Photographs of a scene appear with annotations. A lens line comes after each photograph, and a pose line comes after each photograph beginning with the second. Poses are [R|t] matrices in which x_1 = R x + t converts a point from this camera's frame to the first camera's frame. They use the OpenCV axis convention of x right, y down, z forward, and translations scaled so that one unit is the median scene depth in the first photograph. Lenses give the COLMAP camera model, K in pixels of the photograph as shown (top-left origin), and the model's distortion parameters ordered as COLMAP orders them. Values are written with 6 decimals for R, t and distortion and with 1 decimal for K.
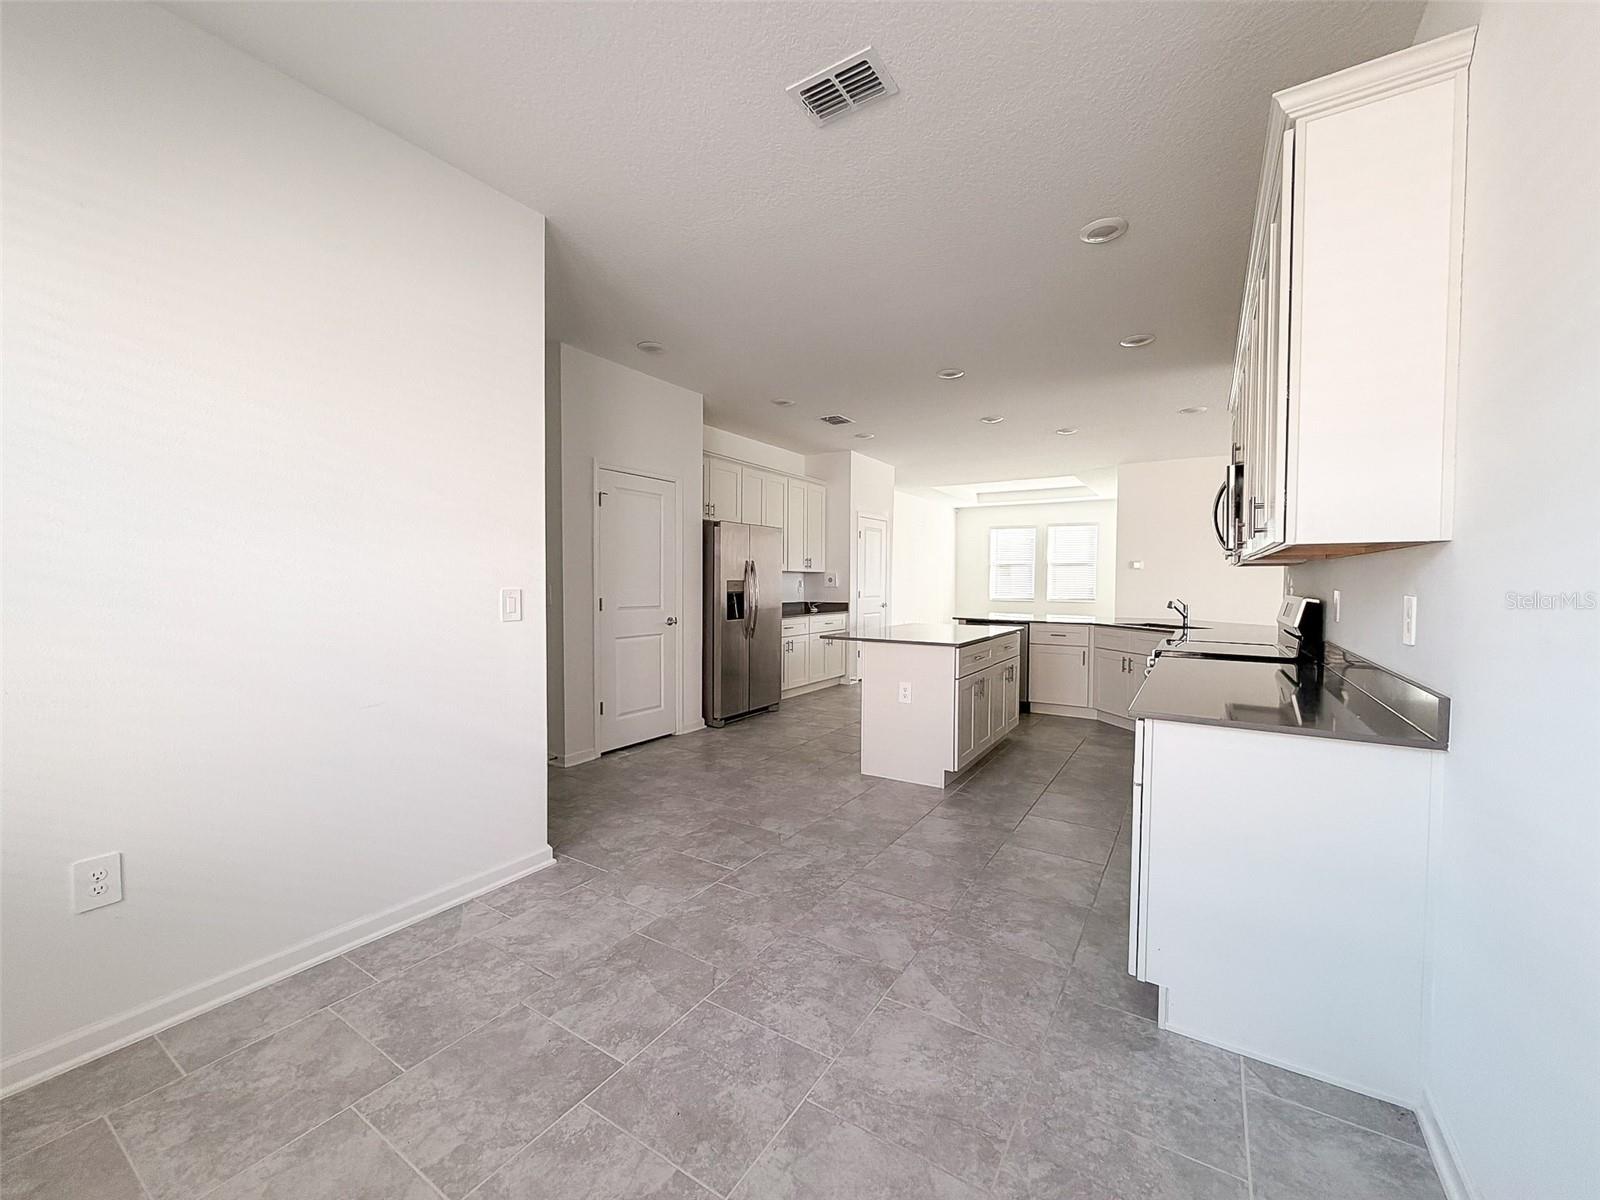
lens RADIAL K [[639.4, 0, 796.4], [0, 639.4, 601.1], [0, 0, 1]] dist [-0.002983, -0.000227]
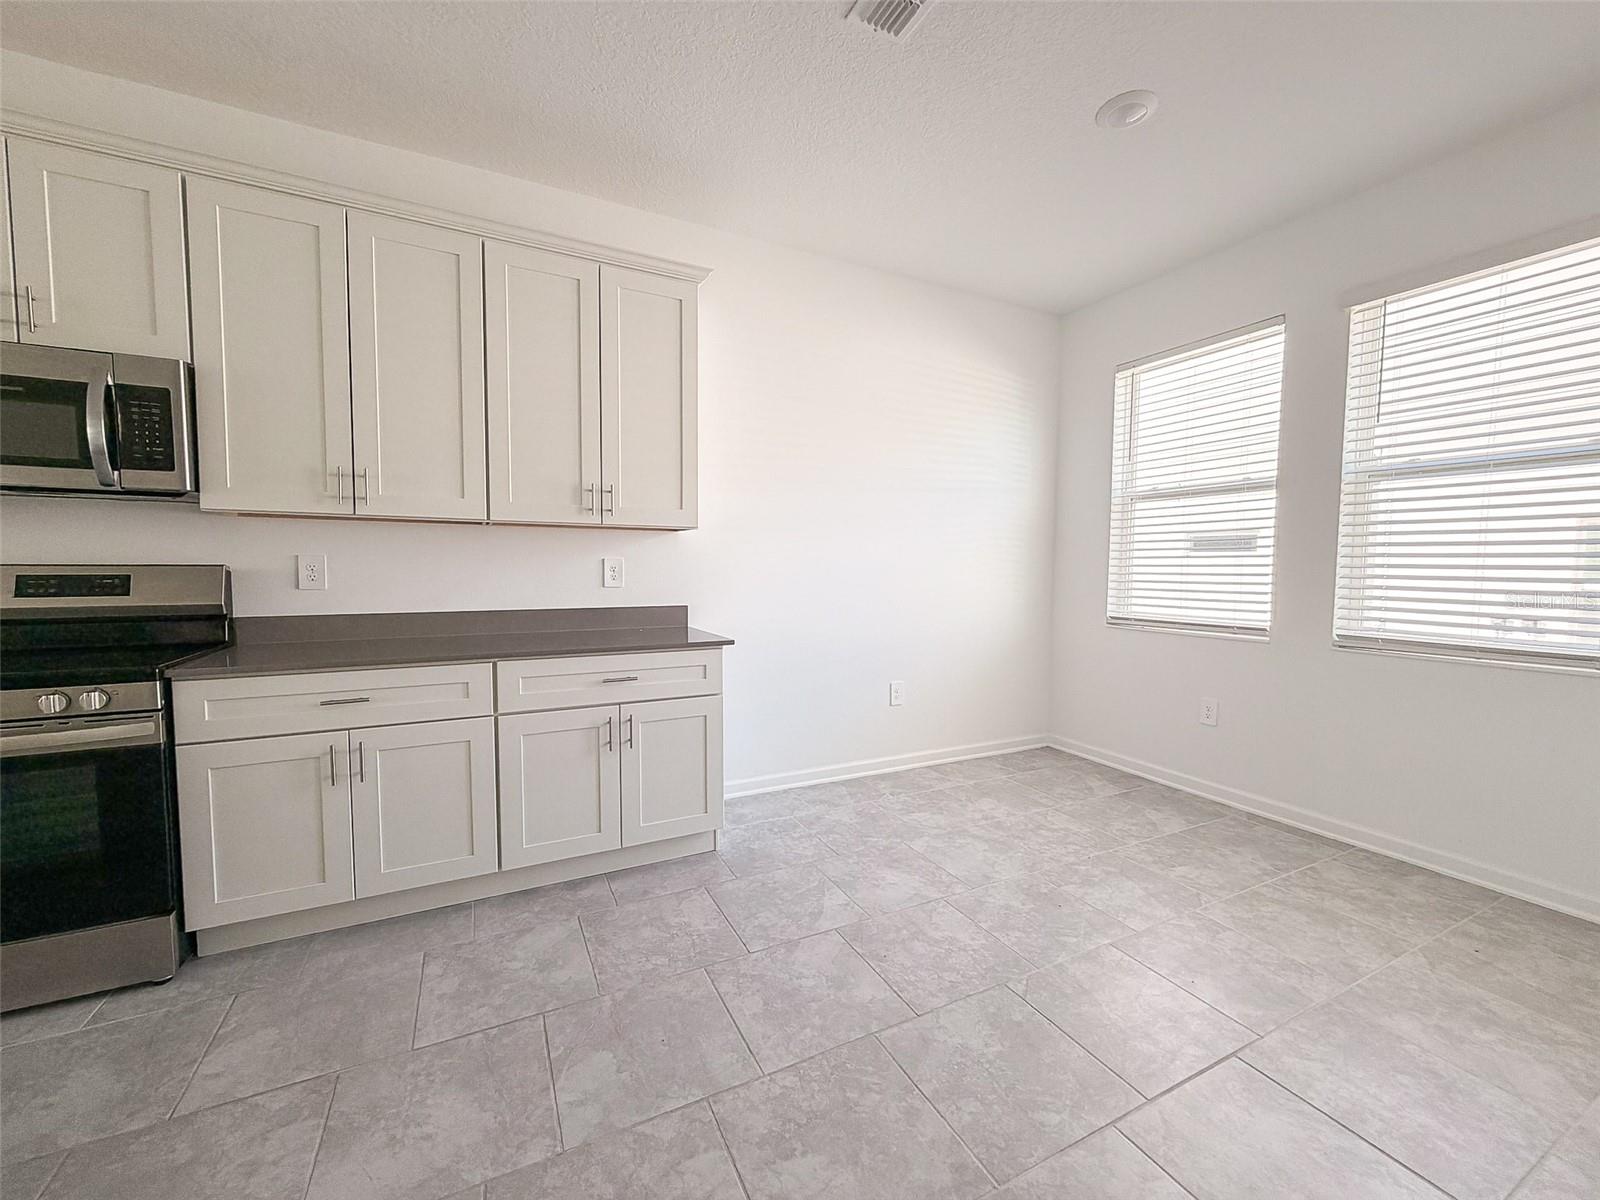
lens RADIAL K [[639.4, 0, 796.4], [0, 639.4, 601.1], [0, 0, 1]] dist [-0.002983, -0.000227]
pose [[-0.861929, -0.040040, 0.505446, -0.100772], [0.005686, 0.996051, 0.088601, -0.013490], [-0.506998, 0.079242, -0.858297, 0.675797]]
